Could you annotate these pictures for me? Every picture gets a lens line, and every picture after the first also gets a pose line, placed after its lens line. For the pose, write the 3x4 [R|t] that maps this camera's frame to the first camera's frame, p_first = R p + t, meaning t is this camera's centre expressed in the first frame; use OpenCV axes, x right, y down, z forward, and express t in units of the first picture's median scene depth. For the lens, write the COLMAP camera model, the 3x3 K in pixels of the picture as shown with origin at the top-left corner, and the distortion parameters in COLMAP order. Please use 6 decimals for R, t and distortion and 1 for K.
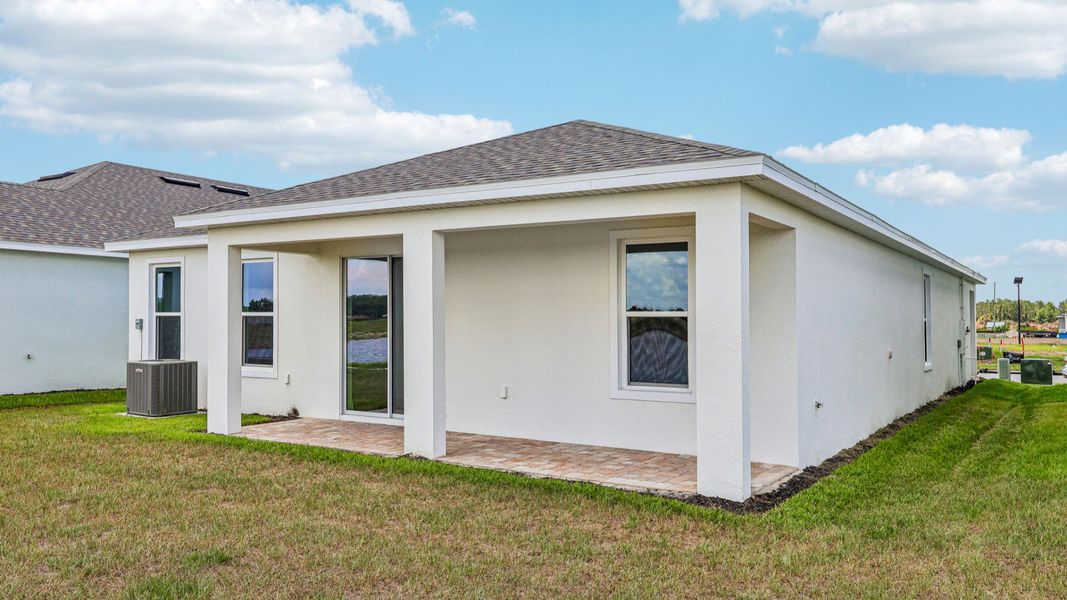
lens RADIAL K [[821.4, 0, 533.5], [0, 821.4, 300.0], [0, 0, 1]] dist [-0.001119, 0.000363]
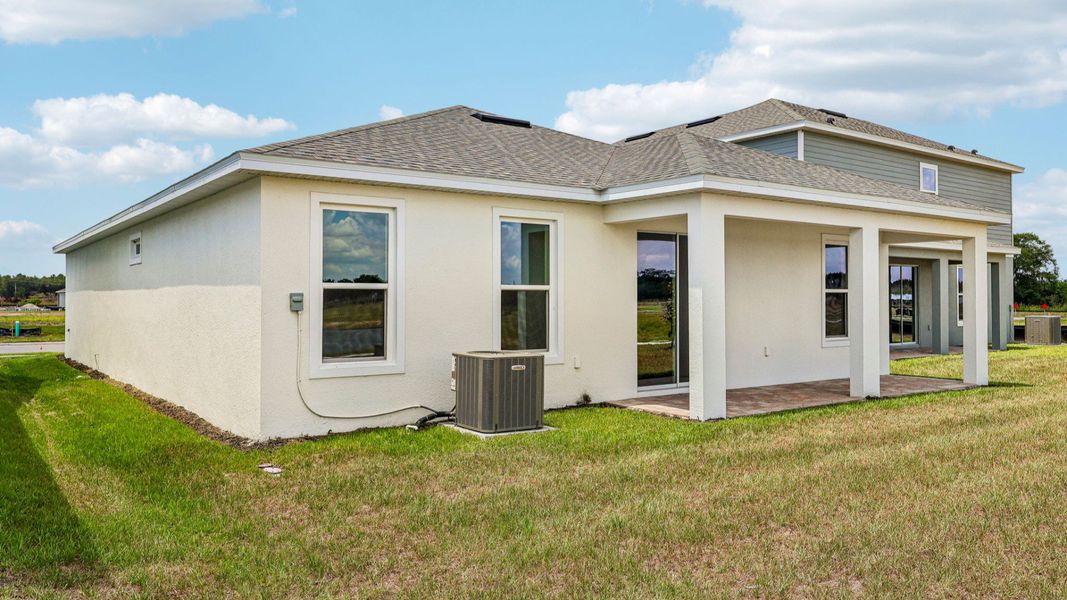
lens RADIAL K [[821.4, 0, 533.5], [0, 821.4, 300.0], [0, 0, 1]] dist [-0.001119, 0.000363]
pose [[0.375749, -0.010649, 0.926660, -1.189960], [-0.025462, 0.999438, 0.021810, 0.012705], [-0.926372, -0.031790, 0.375266, 0.760025]]
